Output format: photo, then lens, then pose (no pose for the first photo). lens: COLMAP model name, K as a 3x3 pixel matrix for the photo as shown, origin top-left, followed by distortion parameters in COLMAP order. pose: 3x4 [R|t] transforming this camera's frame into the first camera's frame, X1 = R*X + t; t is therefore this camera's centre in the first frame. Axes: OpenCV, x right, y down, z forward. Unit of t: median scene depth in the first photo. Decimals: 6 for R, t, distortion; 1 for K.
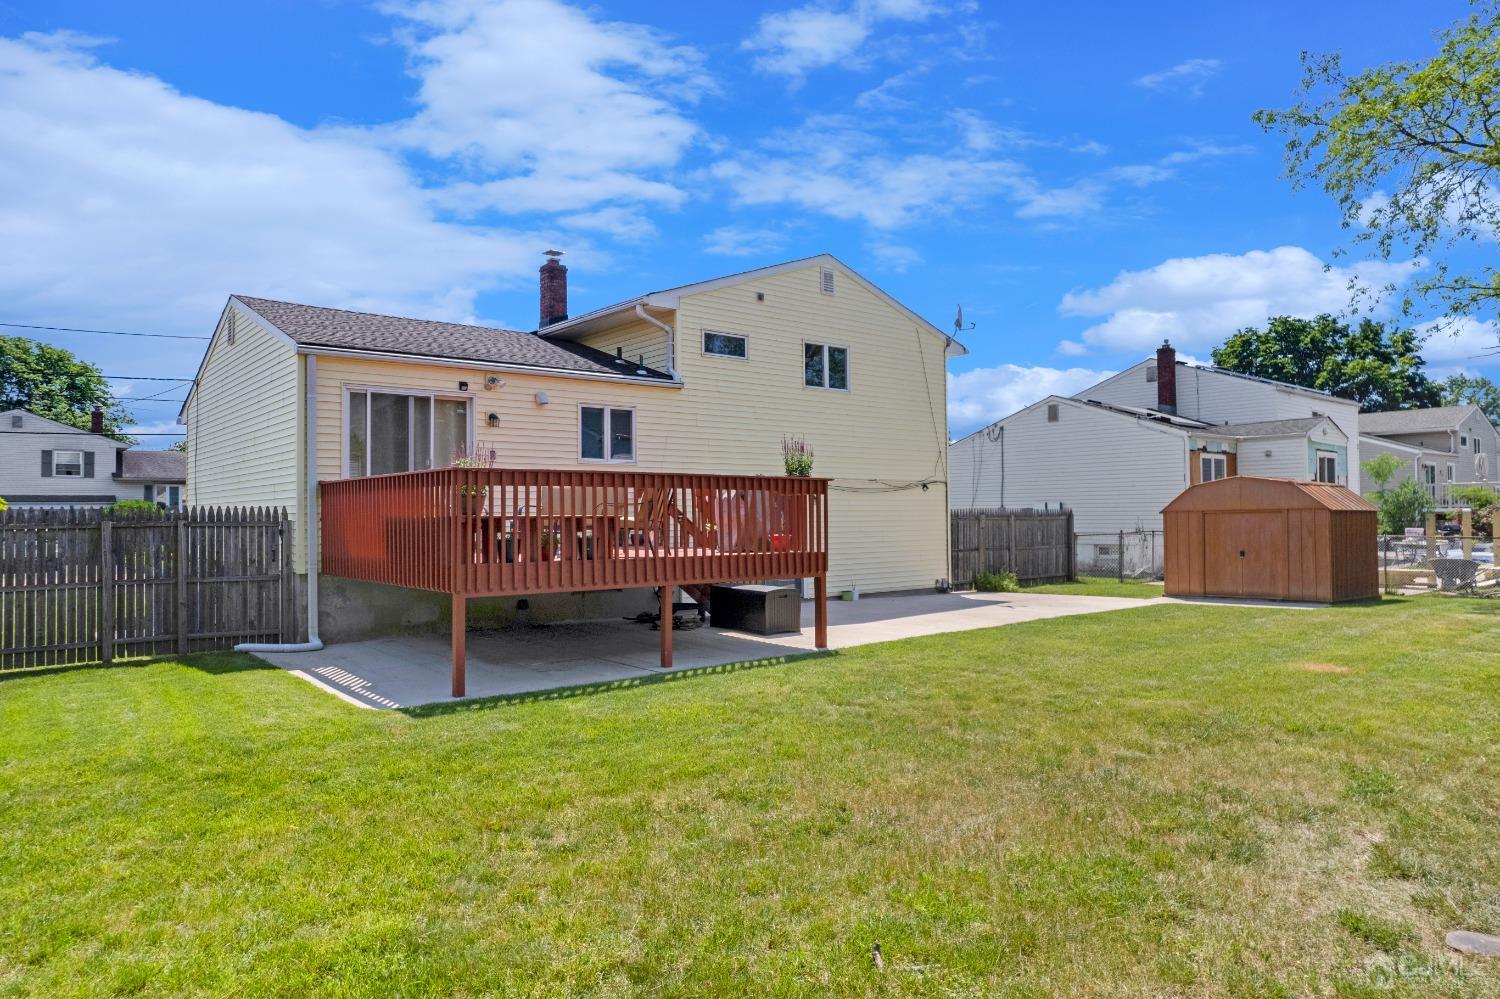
lens RADIAL K [[976.8, 0, 720.1], [0, 976.8, 507.9], [0, 0, 1]] dist [-0.029451, 0.003843]
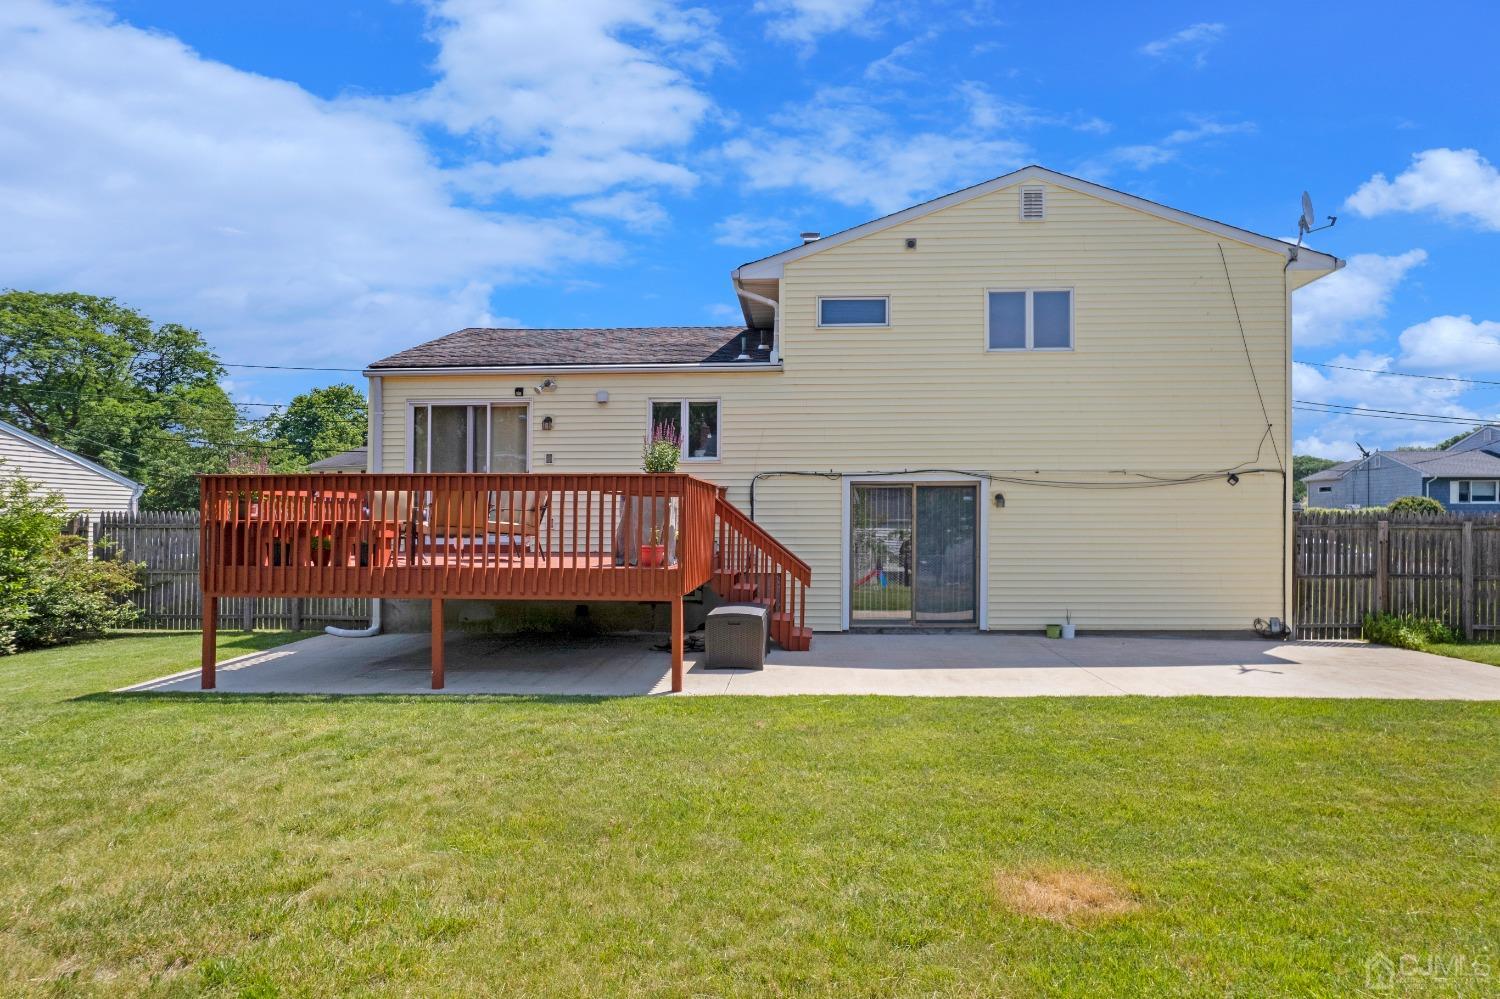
lens RADIAL K [[959.3, 0, 756.0], [0, 959.3, 528.4], [0, 0, 1]] dist [-0.036987, 0.034323]
pose [[0.735435, 0.012167, -0.677486, 0.532313], [0.002200, 0.999791, 0.020343, -0.002008], [0.677591, -0.016452, 0.735254, 0.383633]]
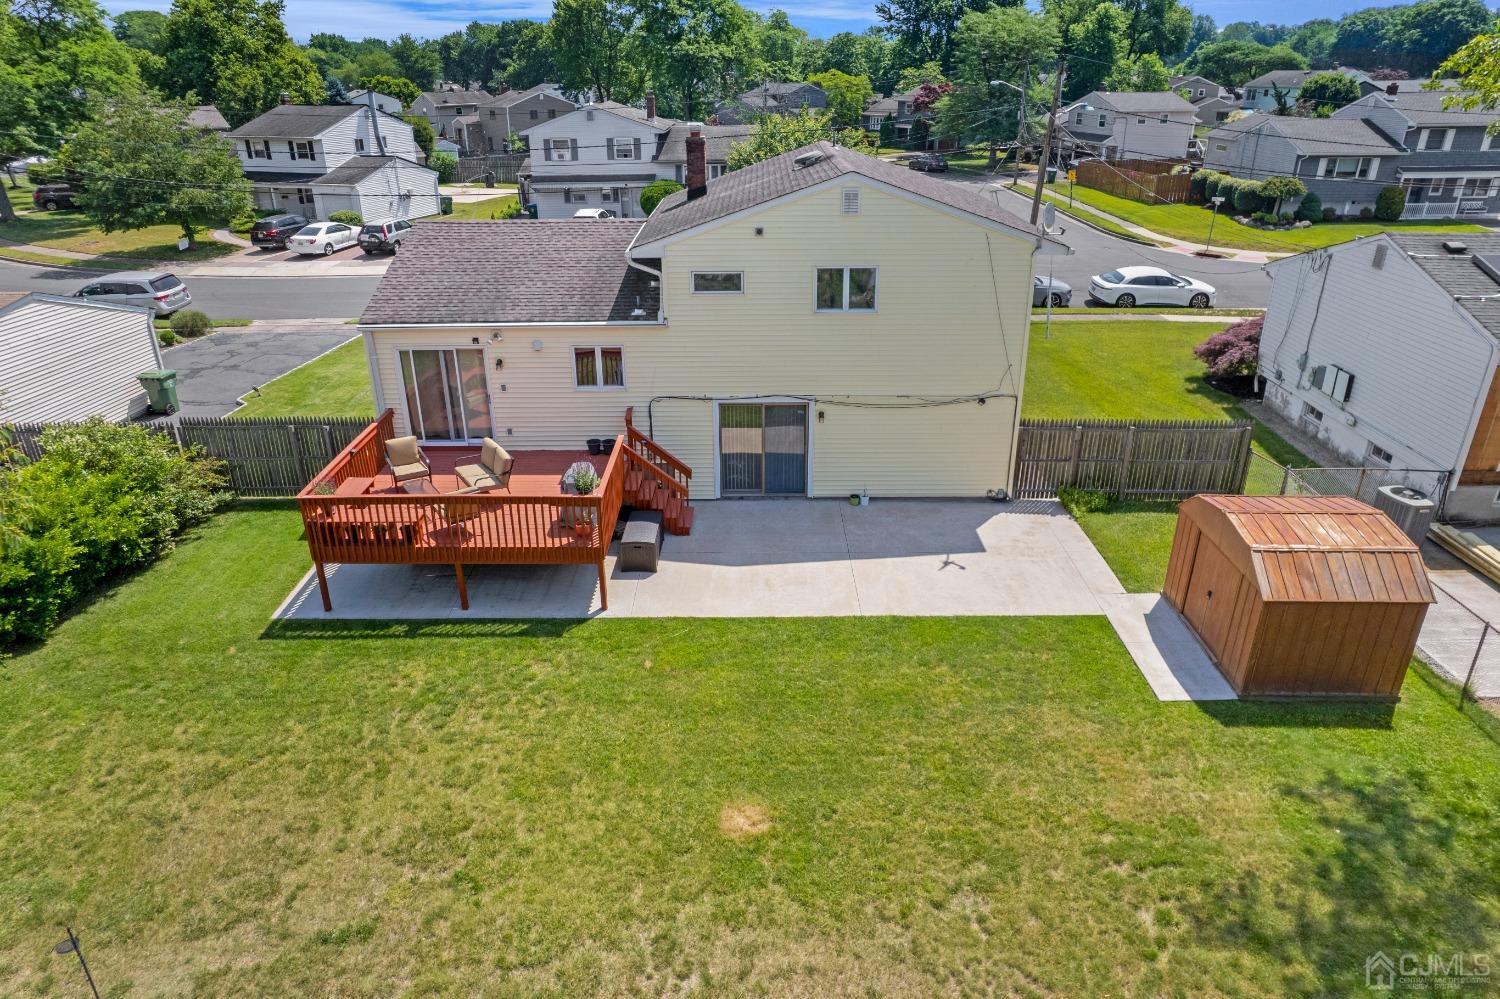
lens RADIAL K [[964.1, 0, 750.0], [0, 964.1, 499.5], [0, 0, 1]] dist [-0.029401, 0.001866]
pose [[0.770313, 0.266635, -0.579244, 0.791967], [0.013517, 0.901350, 0.432881, -0.452754], [0.637523, -0.341284, 0.690717, 0.204332]]
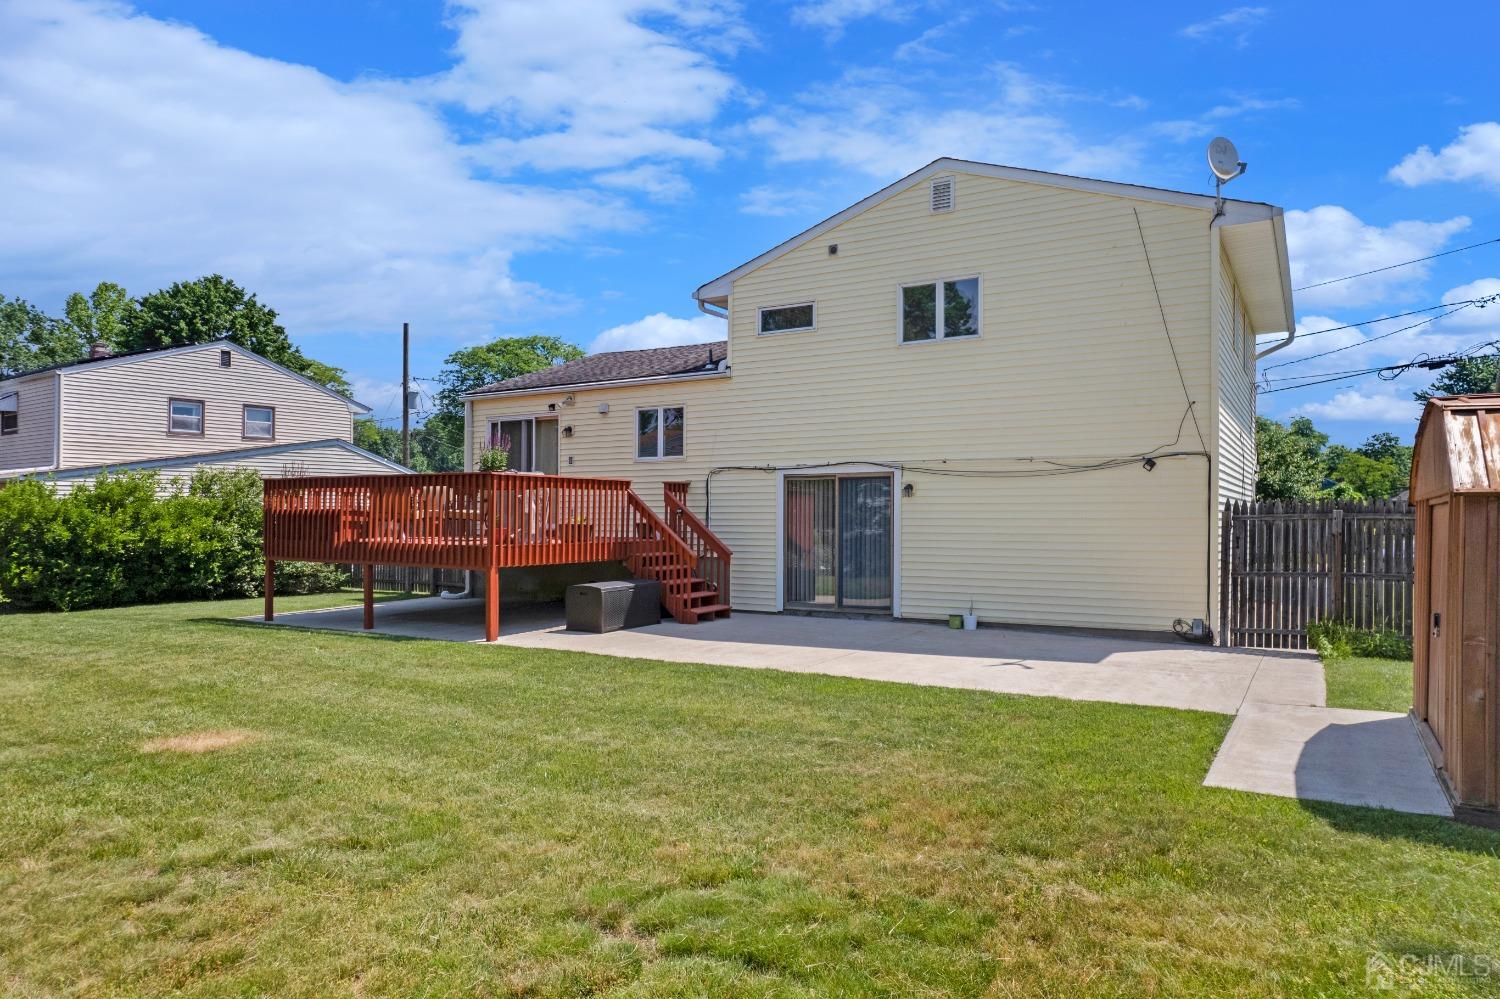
lens RADIAL K [[976.8, 0, 720.1], [0, 976.8, 507.9], [0, 0, 1]] dist [-0.029451, 0.003843]
pose [[0.321532, 0.003065, -0.946894, 0.899796], [0.009248, 0.999937, 0.006376, -0.000541], [0.946854, -0.010807, 0.321483, 0.712094]]
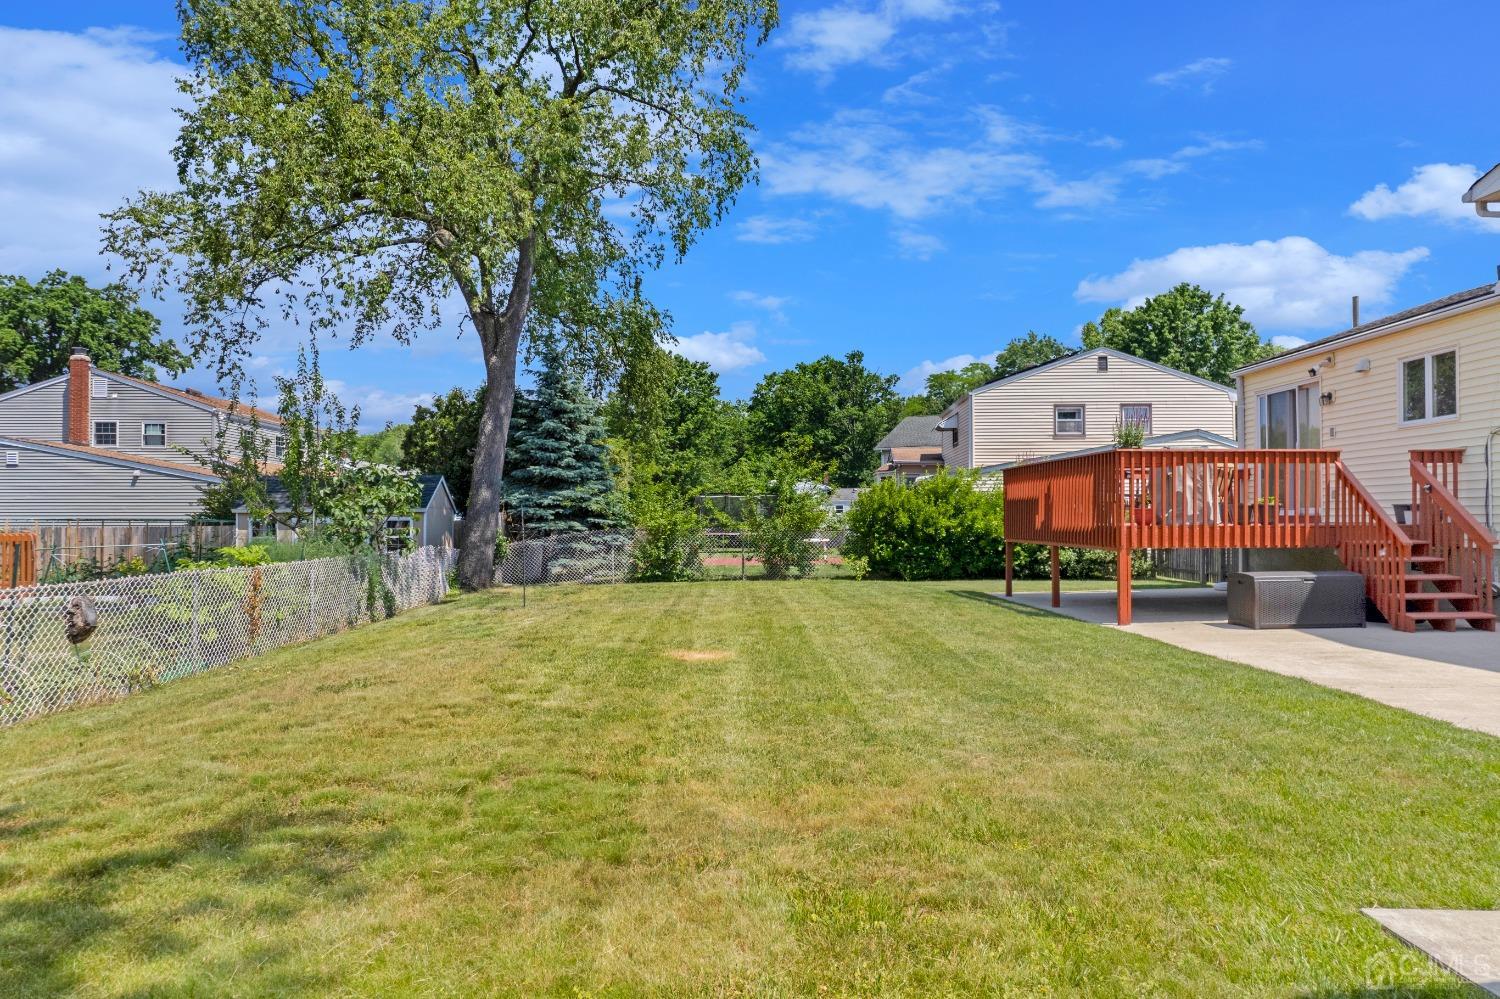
lens RADIAL K [[964.1, 0, 750.0], [0, 964.1, 499.5], [0, 0, 1]] dist [-0.029401, 0.001866]
pose [[-0.630384, -0.005543, -0.776263, 0.847293], [0.018194, 0.999594, -0.021912, 0.024845], [0.776070, -0.027936, -0.630028, 1.047394]]
